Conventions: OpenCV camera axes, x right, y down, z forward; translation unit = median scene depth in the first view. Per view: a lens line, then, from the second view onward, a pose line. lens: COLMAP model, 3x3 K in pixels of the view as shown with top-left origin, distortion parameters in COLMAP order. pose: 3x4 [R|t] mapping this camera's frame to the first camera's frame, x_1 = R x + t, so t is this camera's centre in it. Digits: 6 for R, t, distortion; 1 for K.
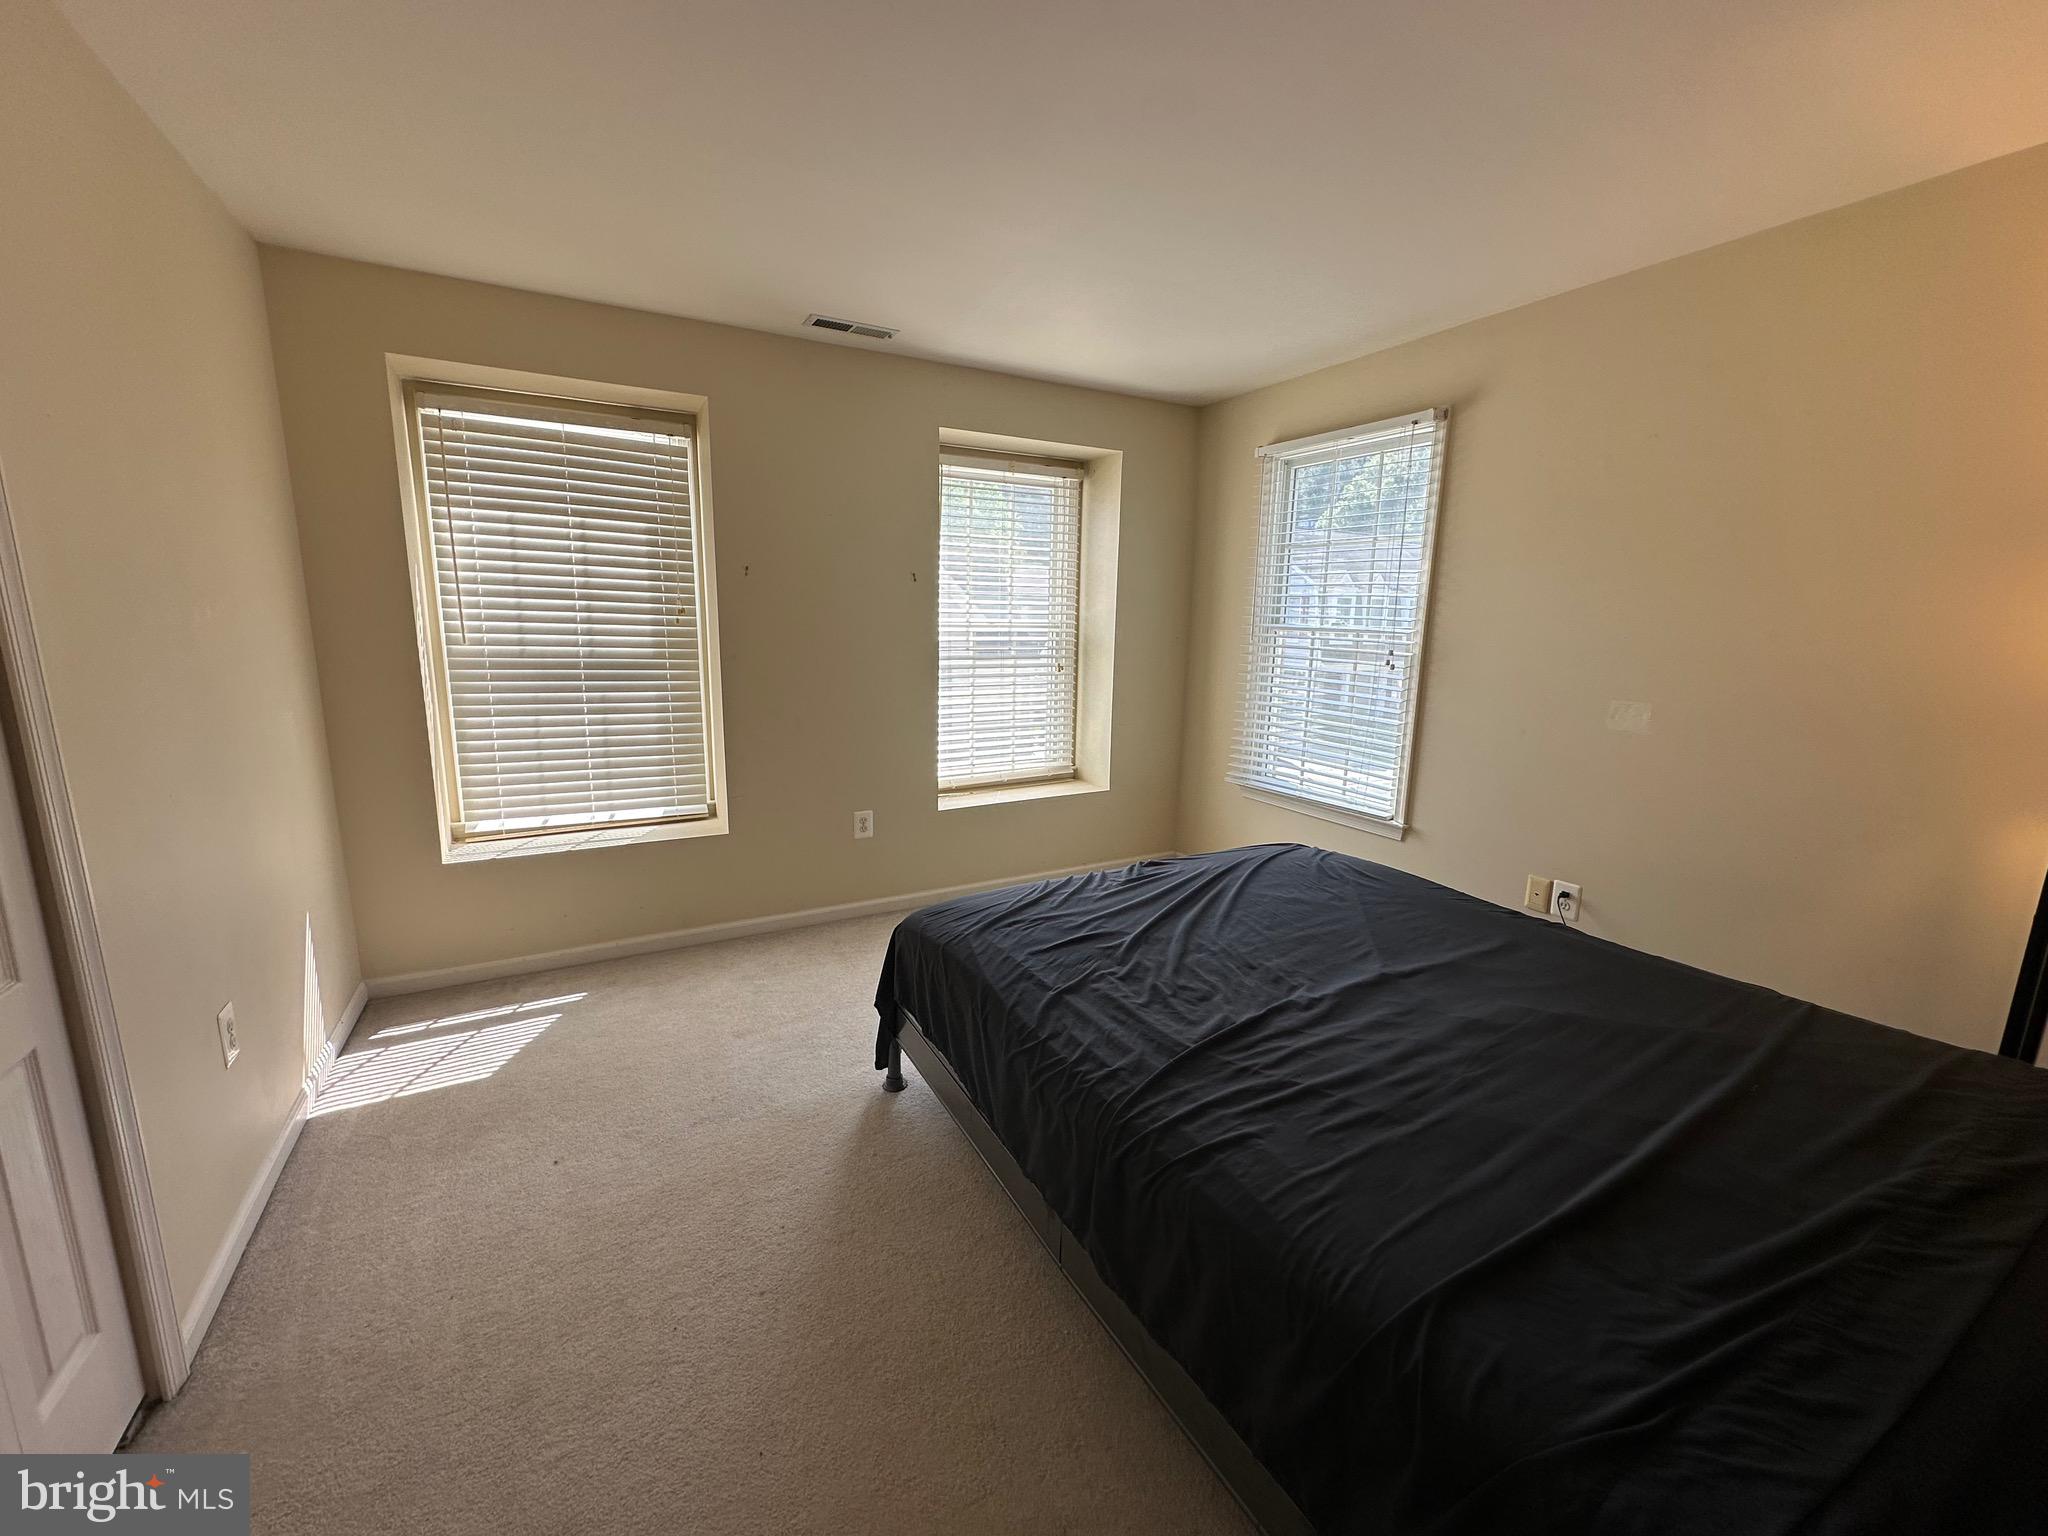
lens RADIAL K [[813.1, 0, 1023.9], [0, 813.1, 766.4], [0, 0, 1]] dist [-0.004322, 0.000578]
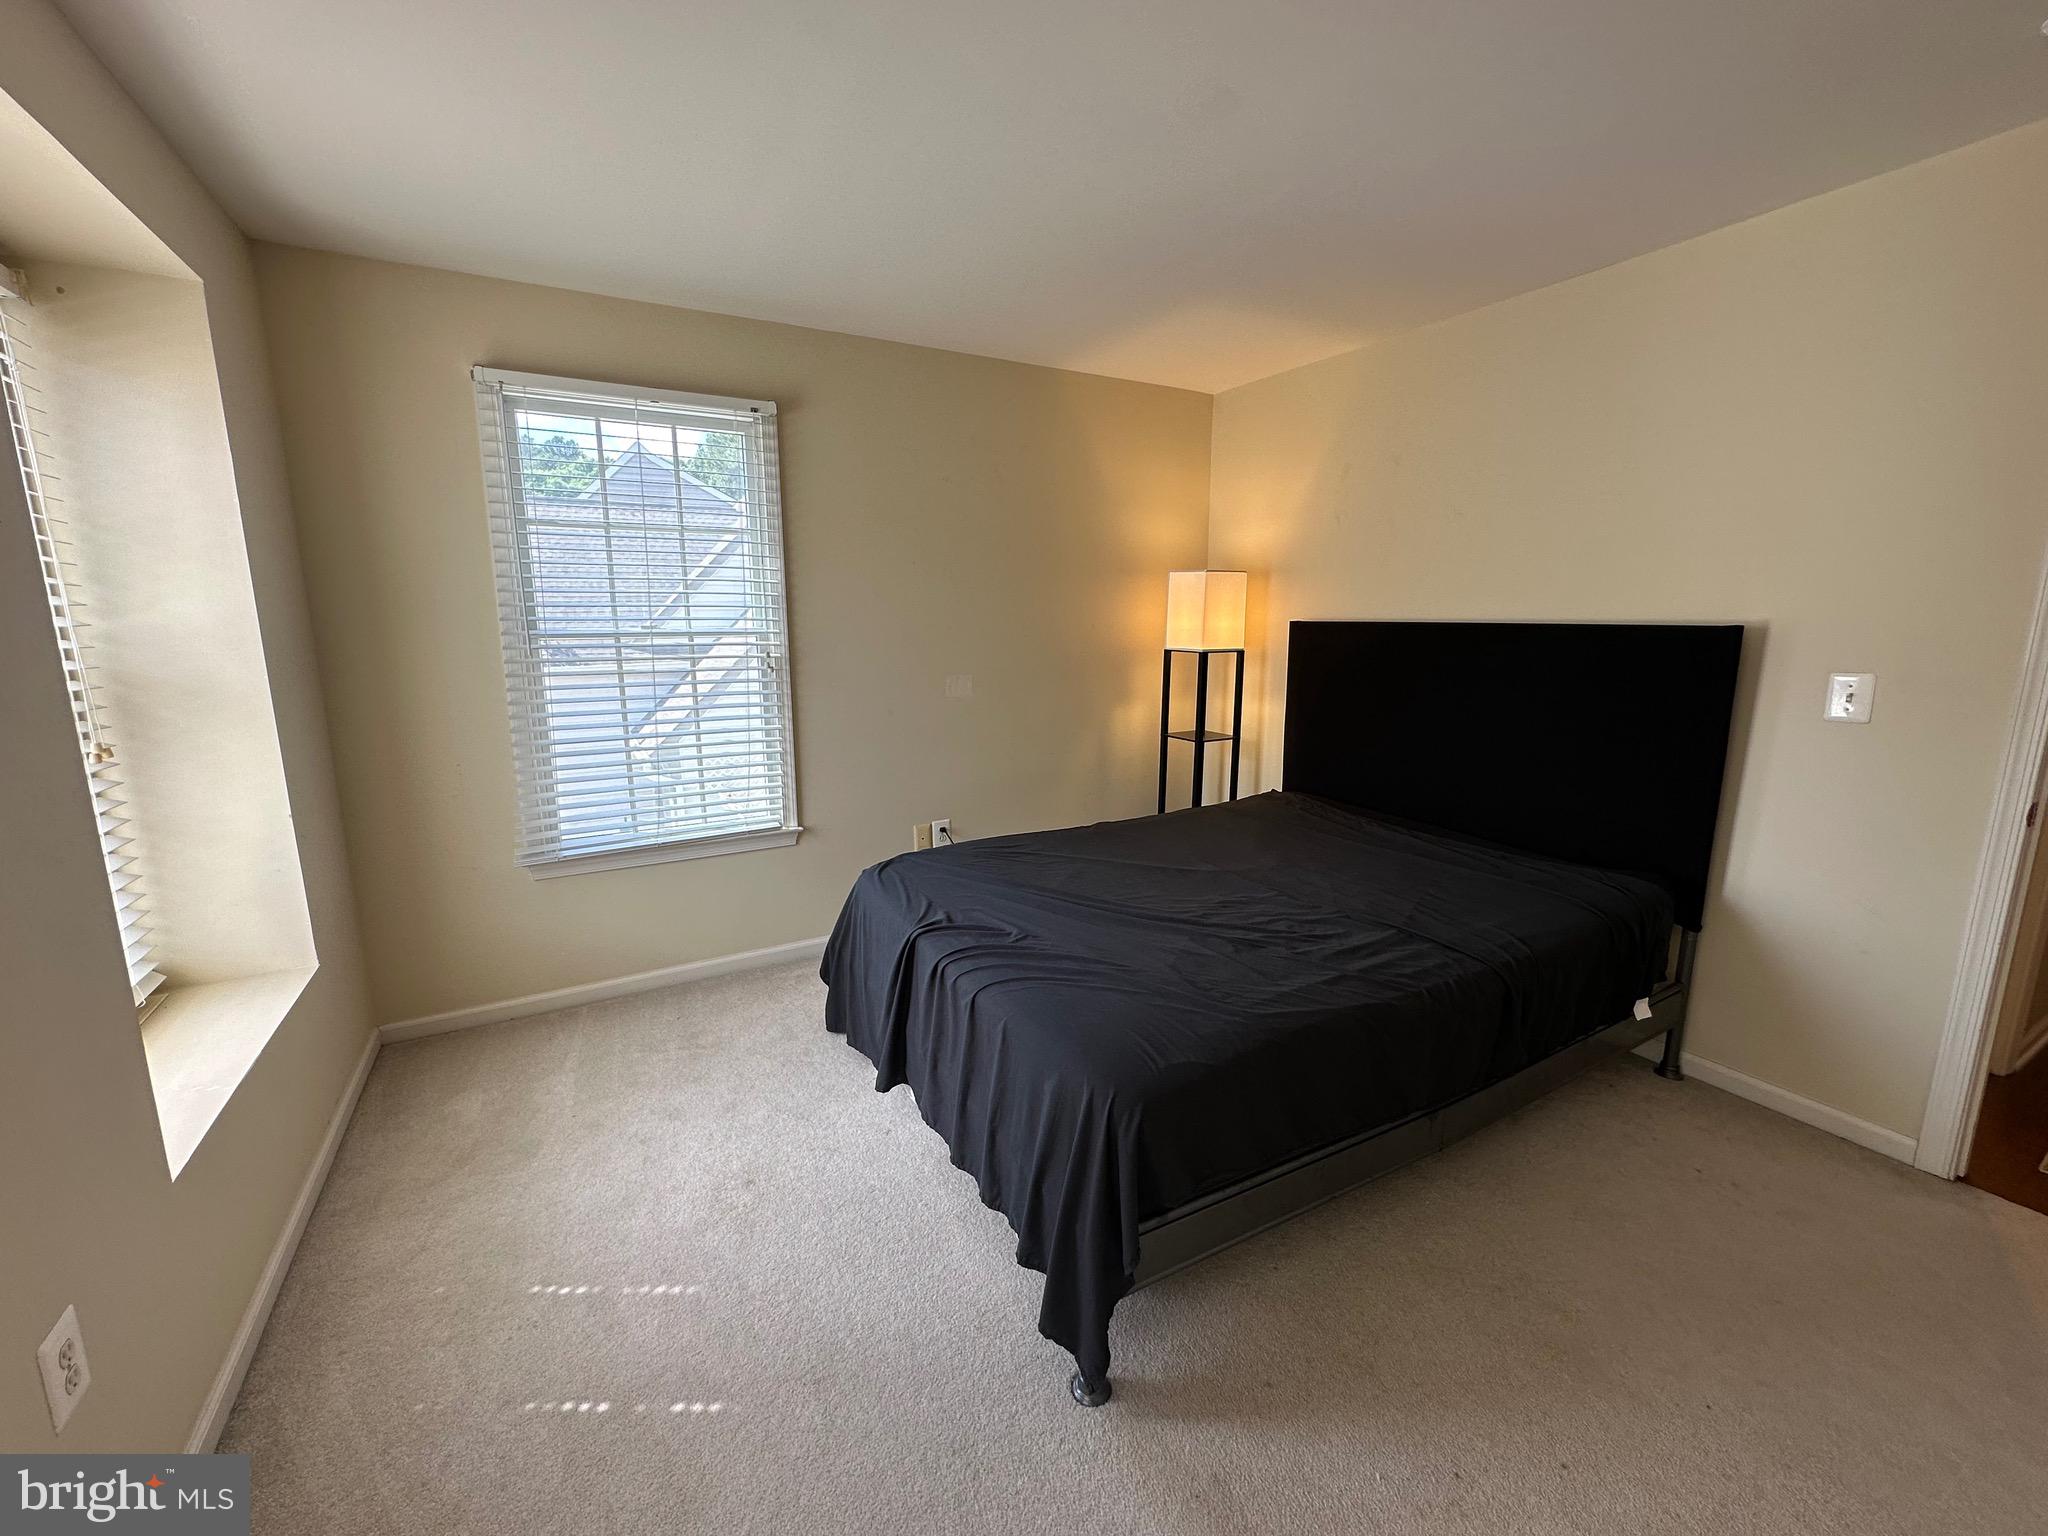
lens RADIAL K [[813.1, 0, 1019.1], [0, 813.1, 772.7], [0, 0, 1]] dist [-0.004322, 0.000578]
pose [[0.006204, -0.202136, 0.979338, -0.549635], [0.189948, 0.961764, 0.197305, -0.153192], [-0.981775, 0.184799, 0.044362, 0.768300]]
